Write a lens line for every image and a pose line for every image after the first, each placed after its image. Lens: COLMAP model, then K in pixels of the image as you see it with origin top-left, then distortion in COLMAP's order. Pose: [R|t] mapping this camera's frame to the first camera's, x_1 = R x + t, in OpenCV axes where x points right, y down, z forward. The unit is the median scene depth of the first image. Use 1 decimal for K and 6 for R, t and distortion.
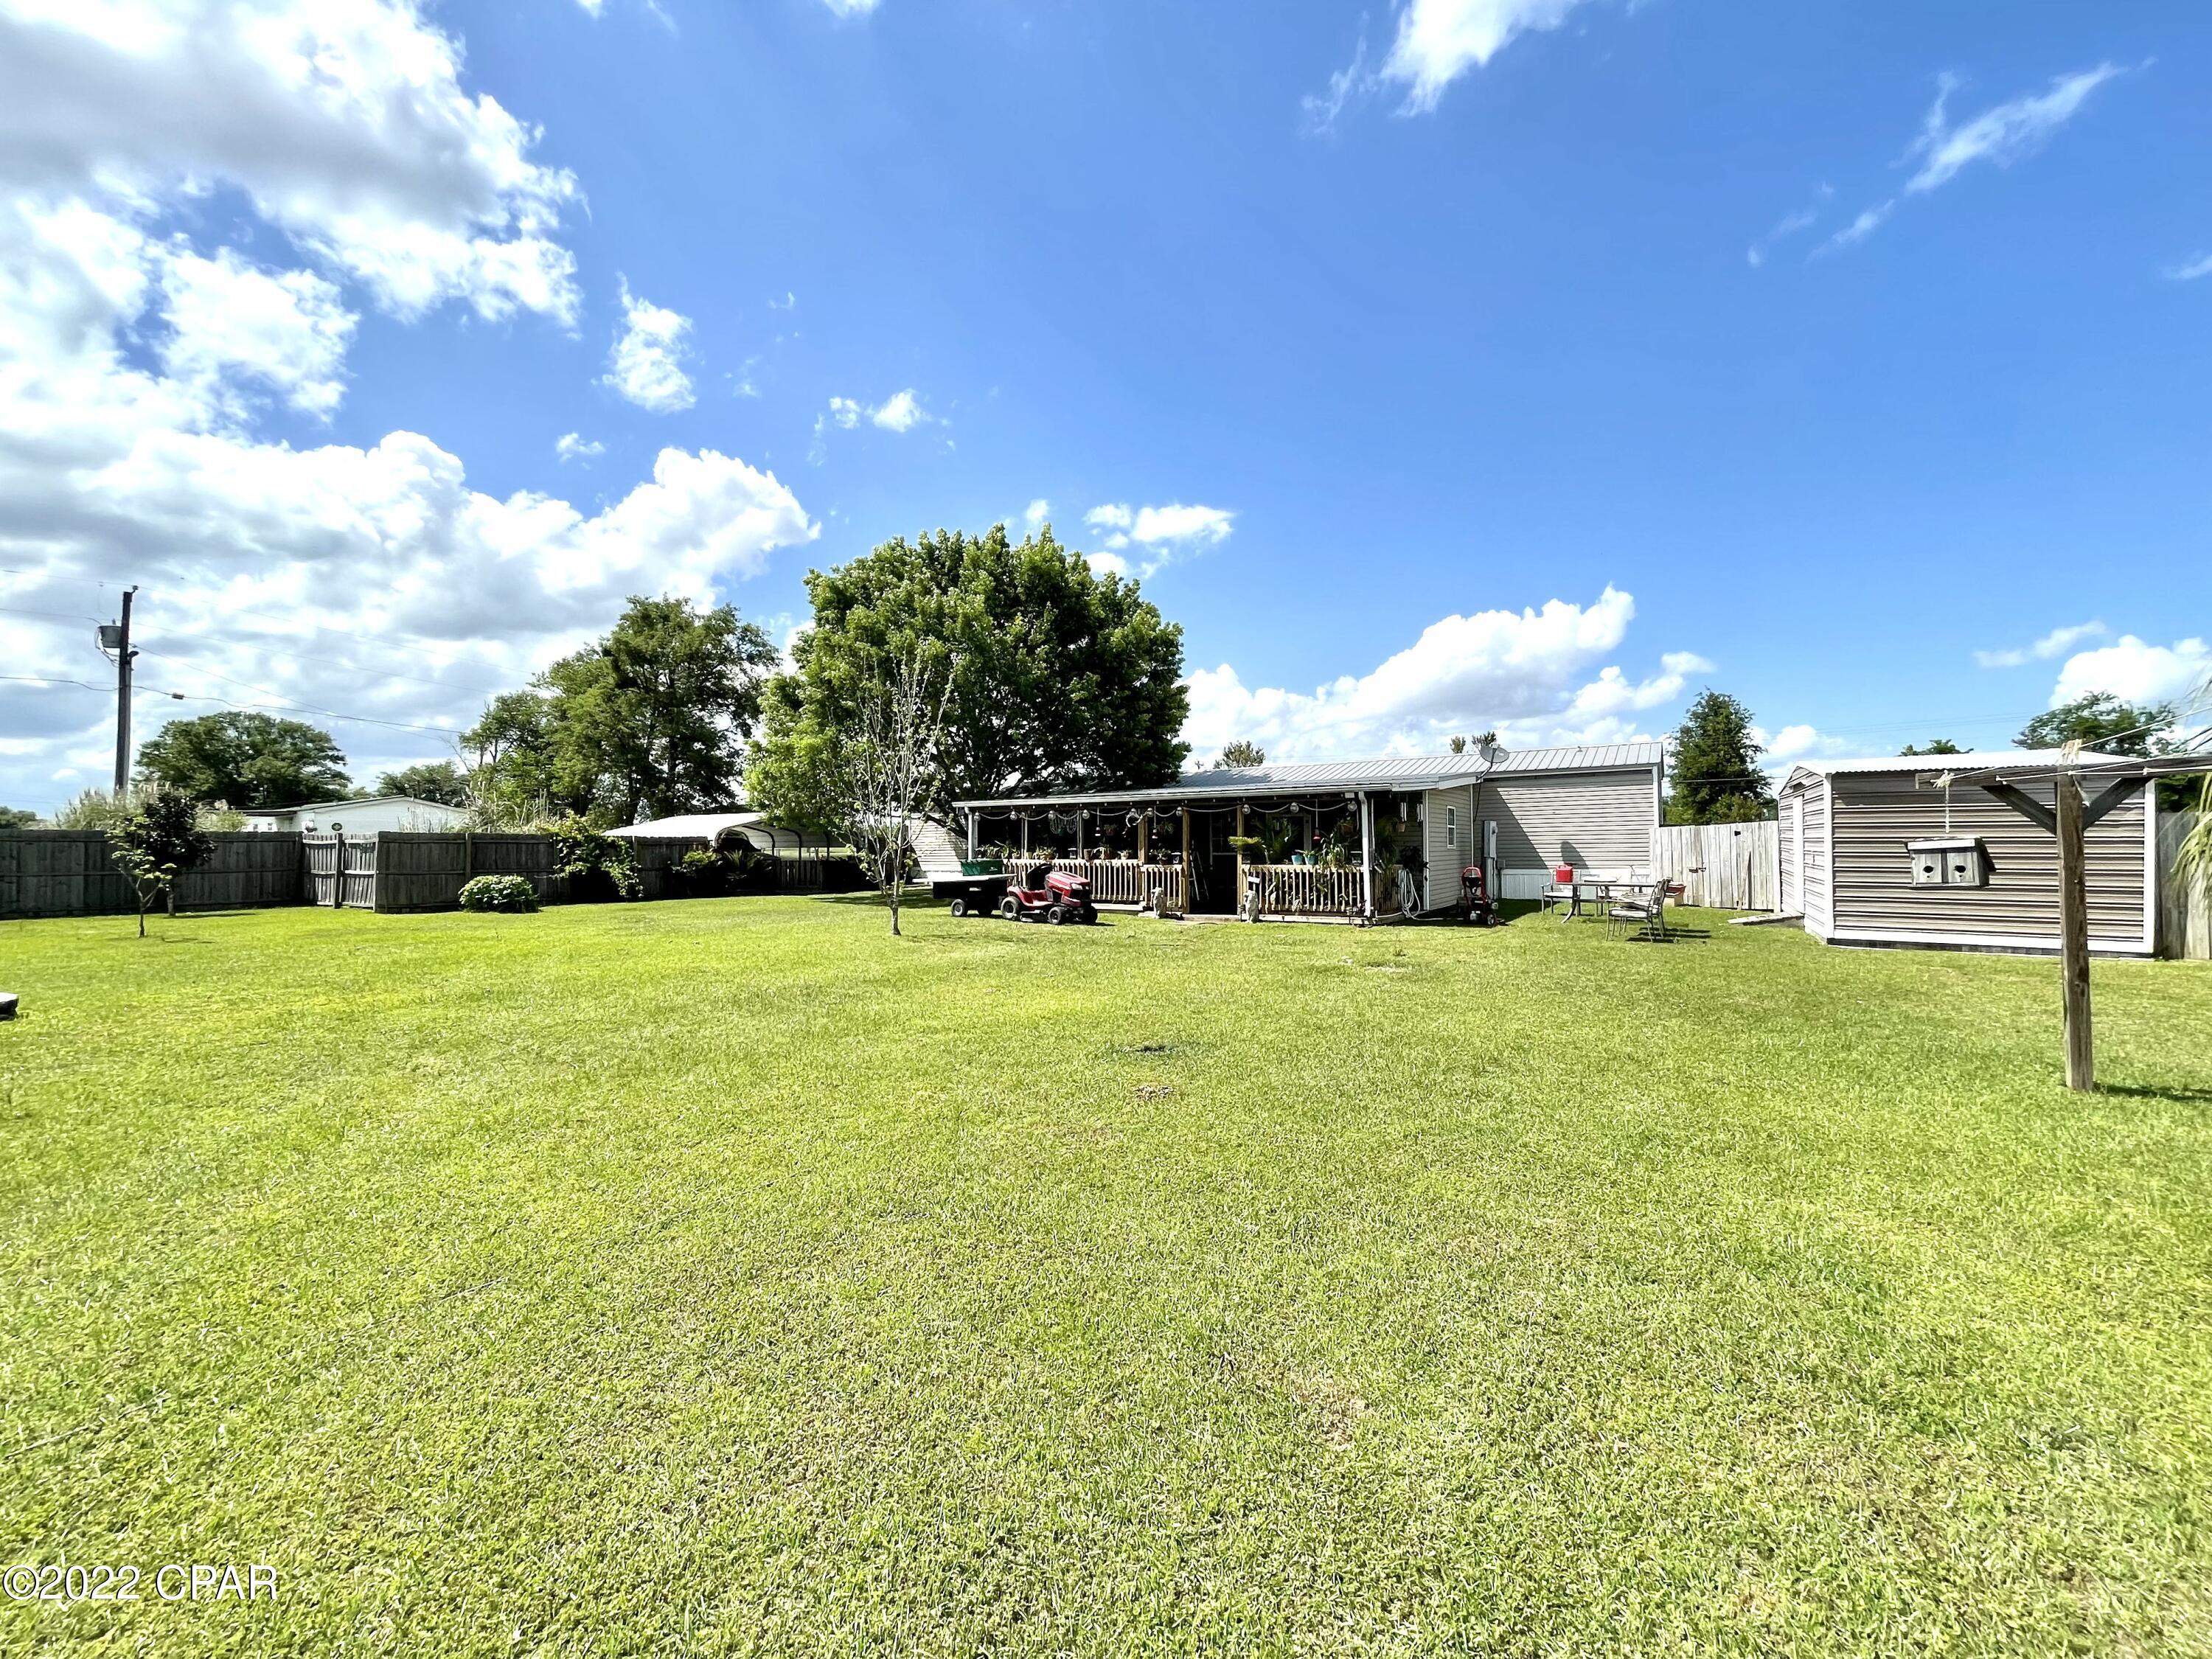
lens RADIAL K [[891.6, 0, 1092.3], [0, 891.6, 774.5], [0, 0, 1]] dist [-0.001649, 0.000448]
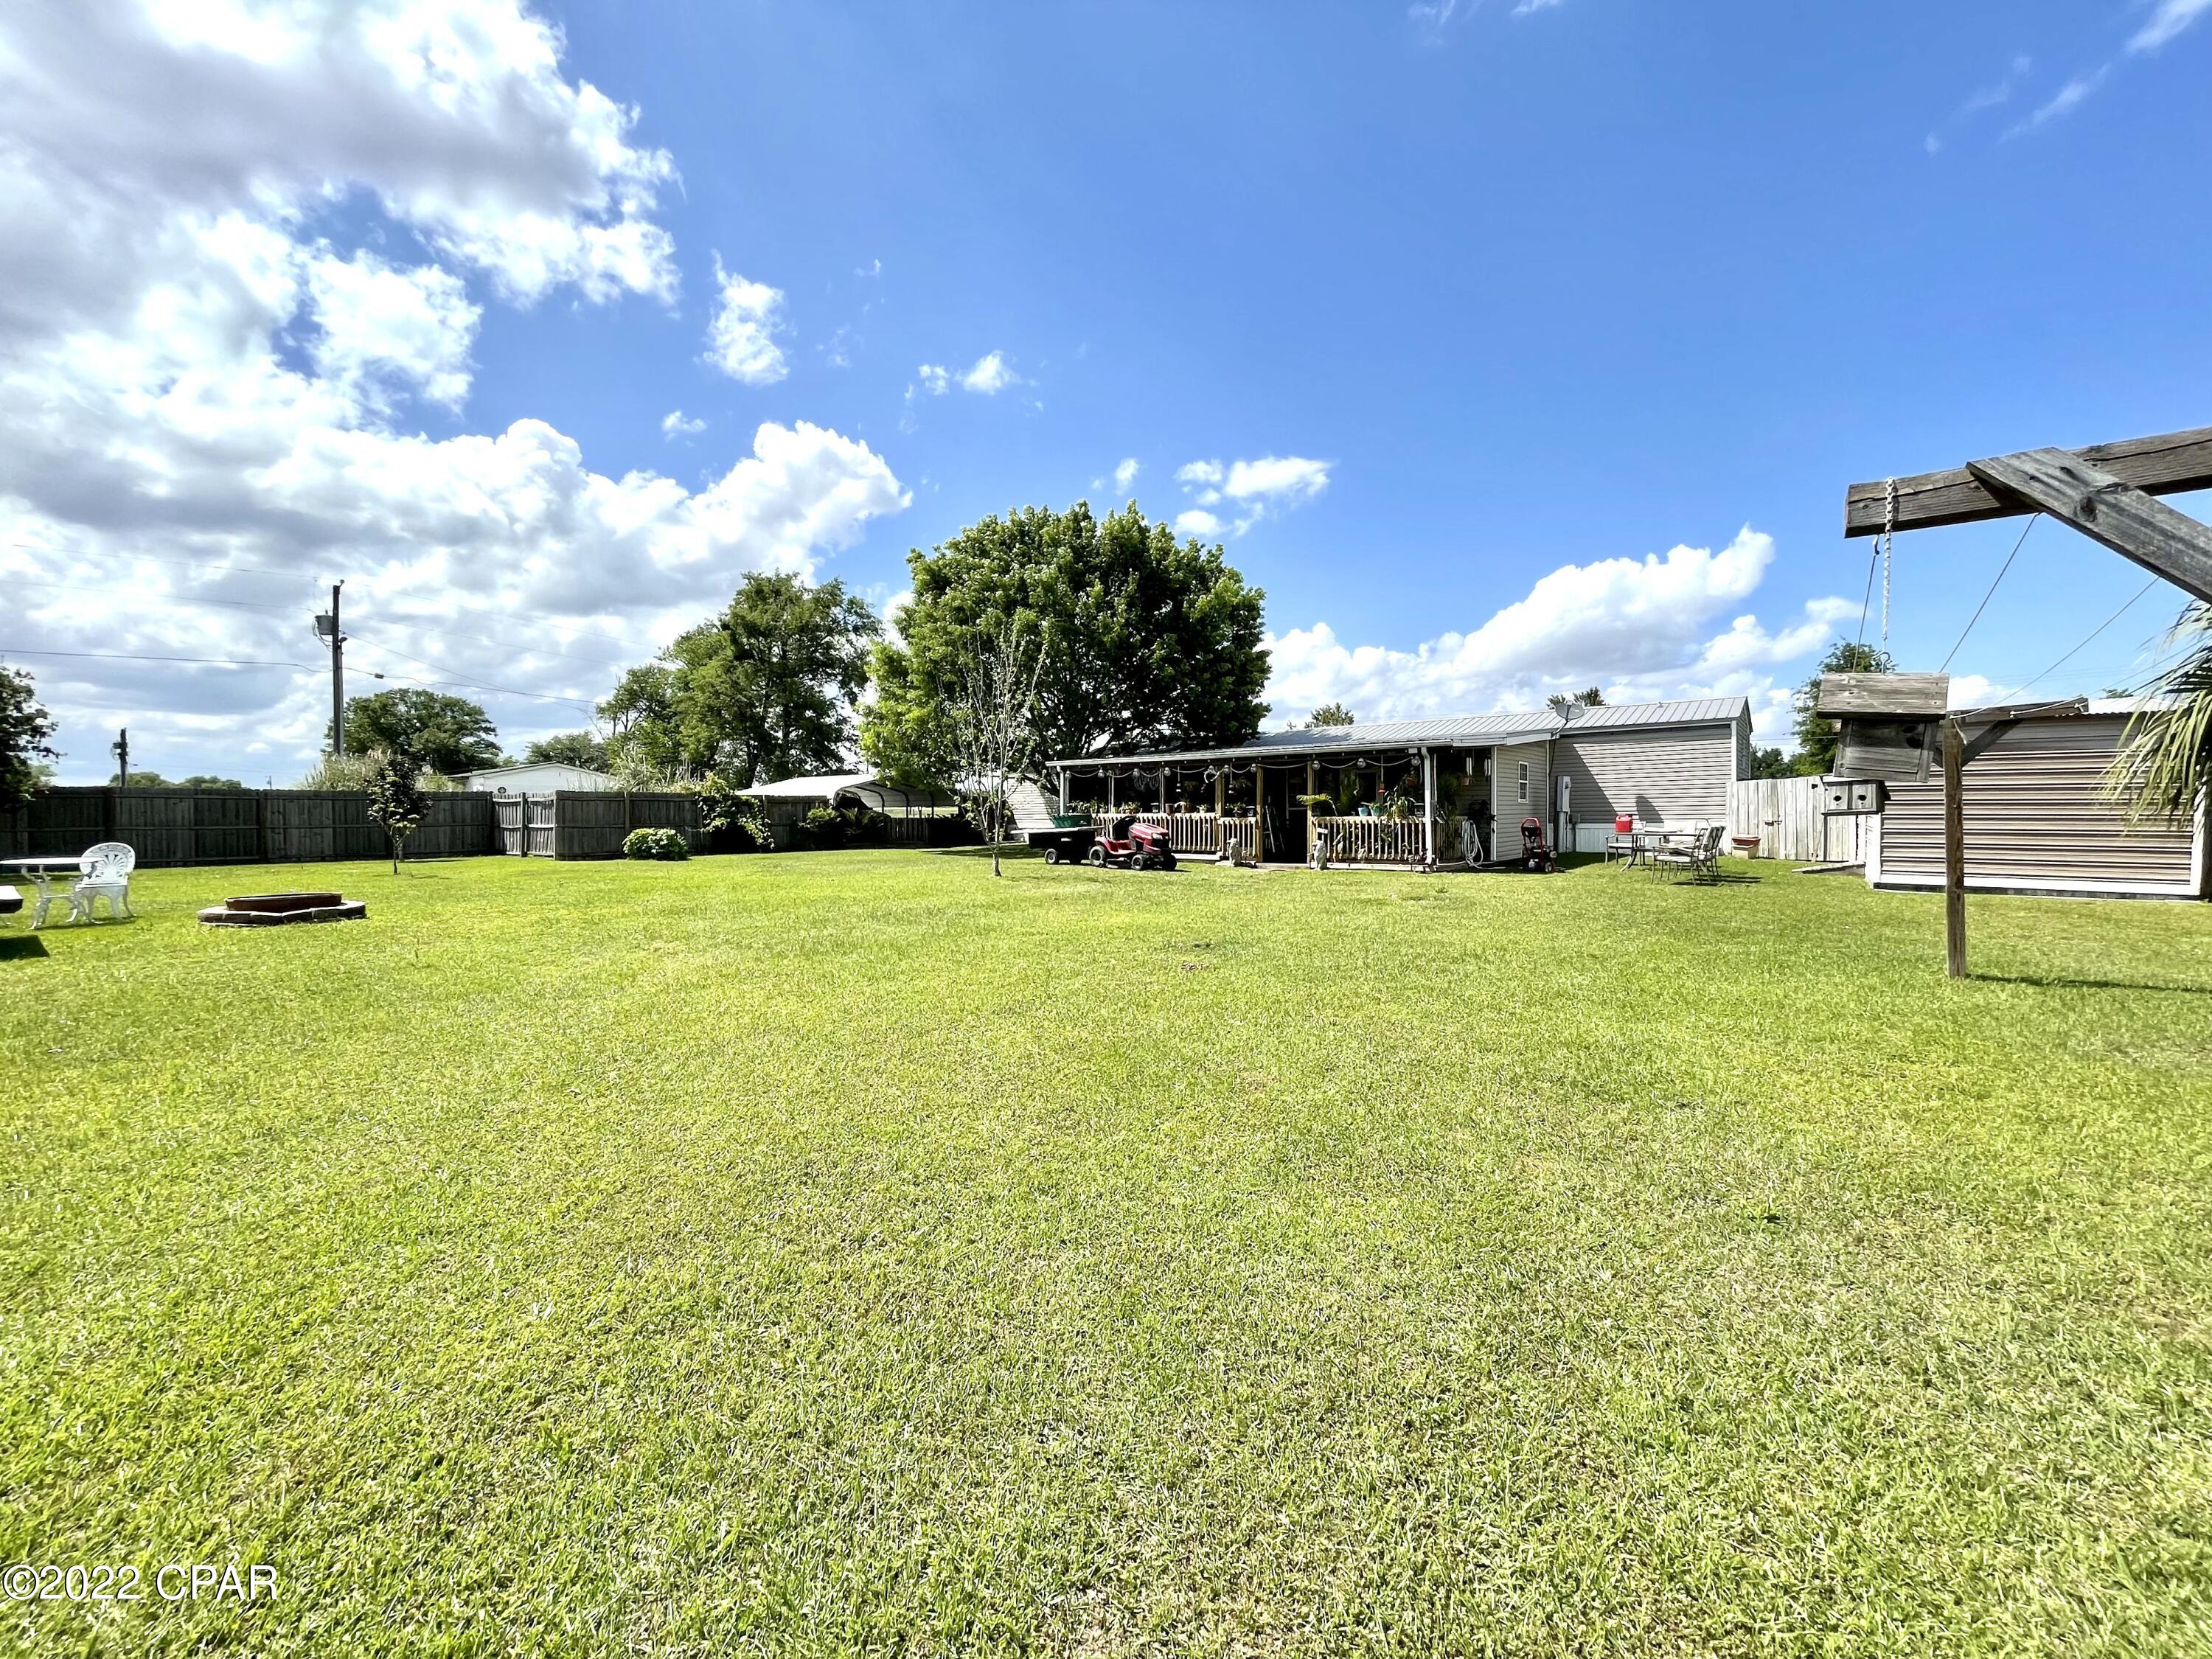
lens RADIAL K [[891.6, 0, 1091.2], [0, 891.6, 794.7], [0, 0, 1]] dist [-0.001649, 0.000448]
pose [[0.994501, -0.003589, -0.104662, 0.003687], [0.010211, 0.997973, 0.062811, 0.000946], [0.104224, -0.063535, 0.992522, -0.022490]]
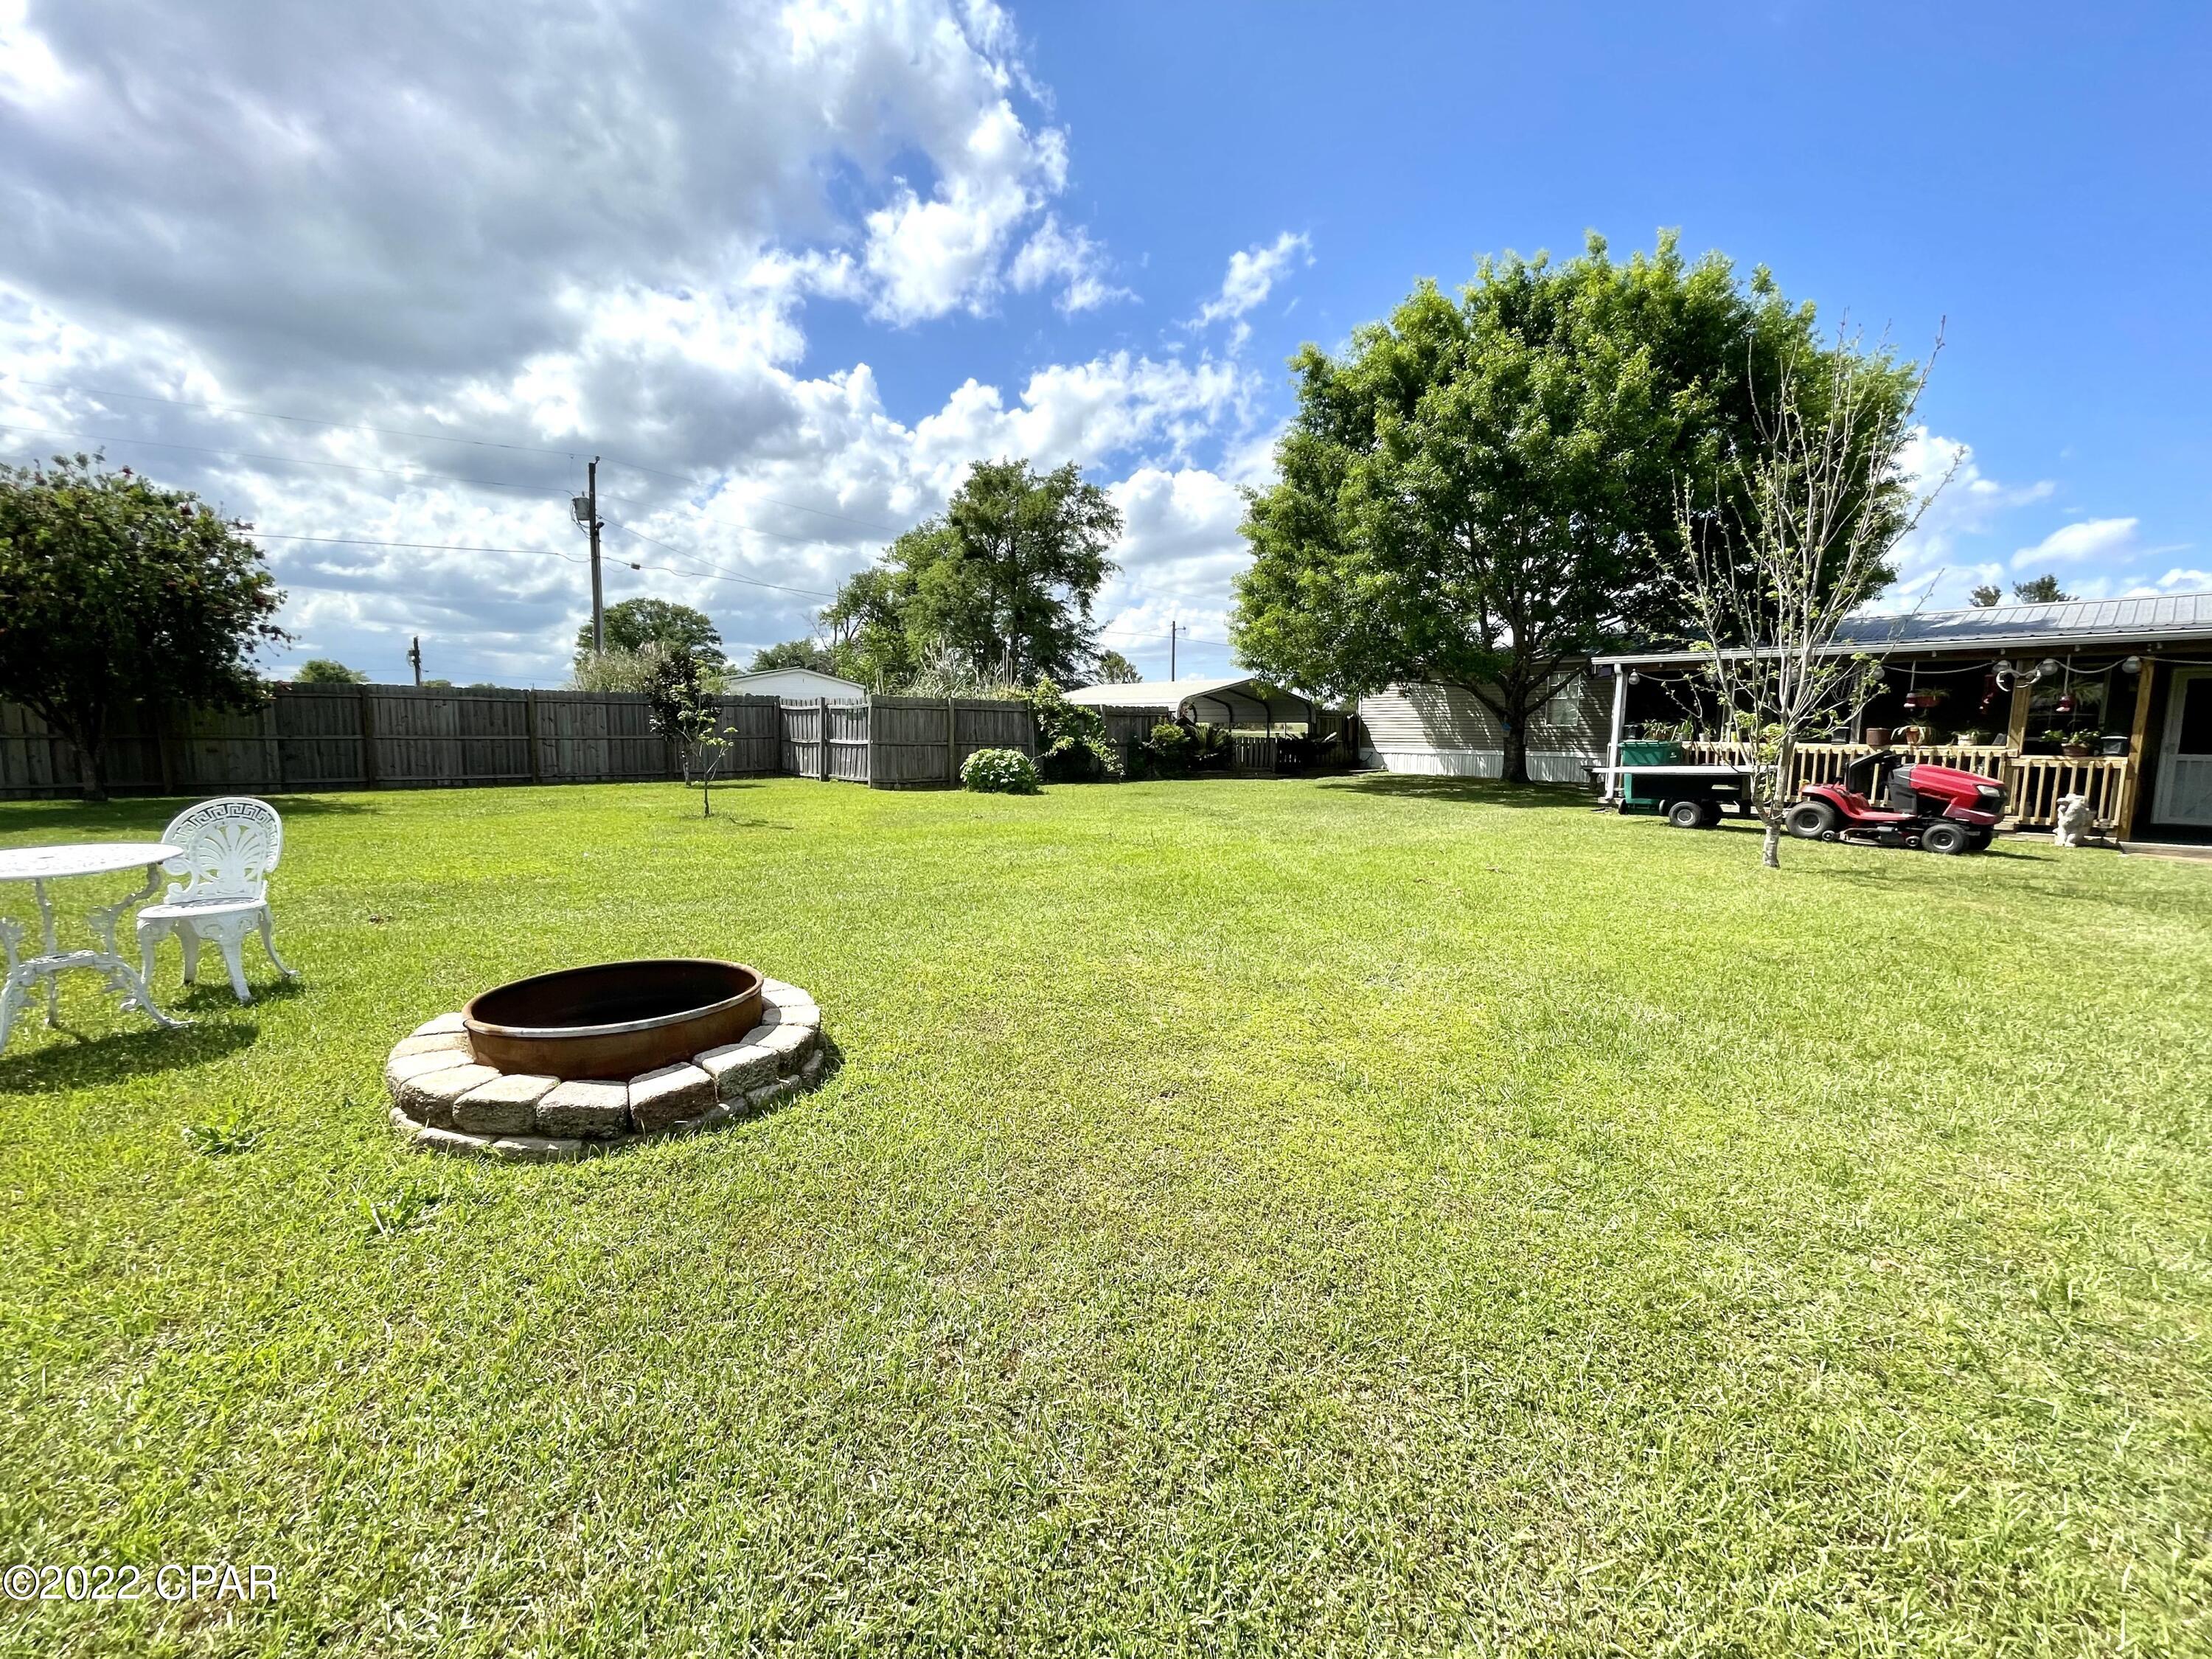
lens RADIAL K [[891.6, 0, 1082.6], [0, 891.6, 784.5], [0, 0, 1]] dist [-0.001649, 0.000448]
pose [[0.955476, 0.034249, -0.293073, -0.091564], [0.009232, 0.989285, 0.145708, 0.006521], [0.294923, -0.141926, 0.944922, 0.058747]]
